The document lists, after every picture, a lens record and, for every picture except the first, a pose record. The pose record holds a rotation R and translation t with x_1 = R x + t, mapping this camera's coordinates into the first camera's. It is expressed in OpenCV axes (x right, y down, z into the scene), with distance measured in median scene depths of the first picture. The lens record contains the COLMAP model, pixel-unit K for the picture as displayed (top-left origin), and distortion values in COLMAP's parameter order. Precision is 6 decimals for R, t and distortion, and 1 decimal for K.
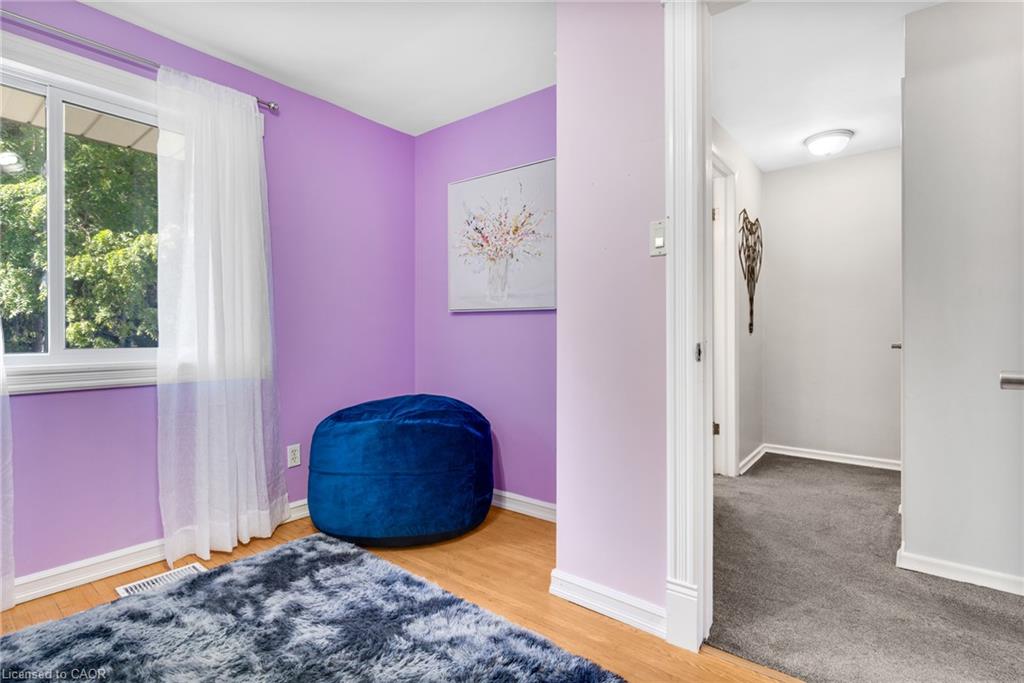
lens RADIAL K [[492.8, 0, 507.7], [0, 492.8, 336.3], [0, 0, 1]] dist [0.003479, 0.001174]
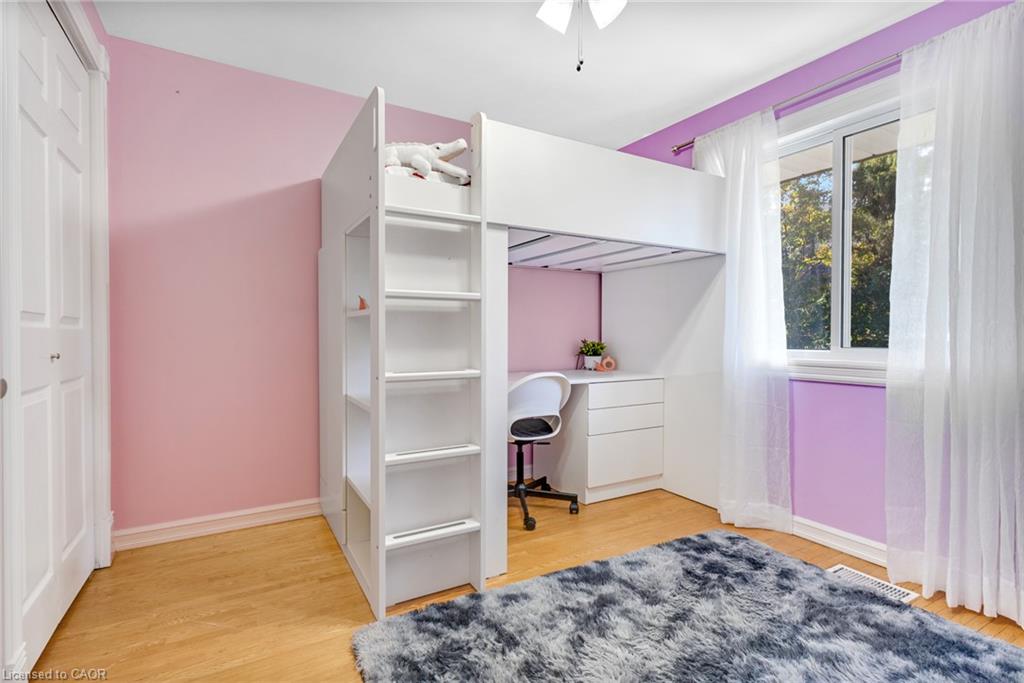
lens RADIAL K [[492.8, 0, 521.5], [0, 492.8, 342.4], [0, 0, 1]] dist [0.003479, 0.001174]
pose [[-0.340810, 0.014247, -0.940024, 0.496365], [-0.009467, 0.999782, 0.018585, -0.001419], [0.940085, 0.015233, -0.340601, 0.715386]]
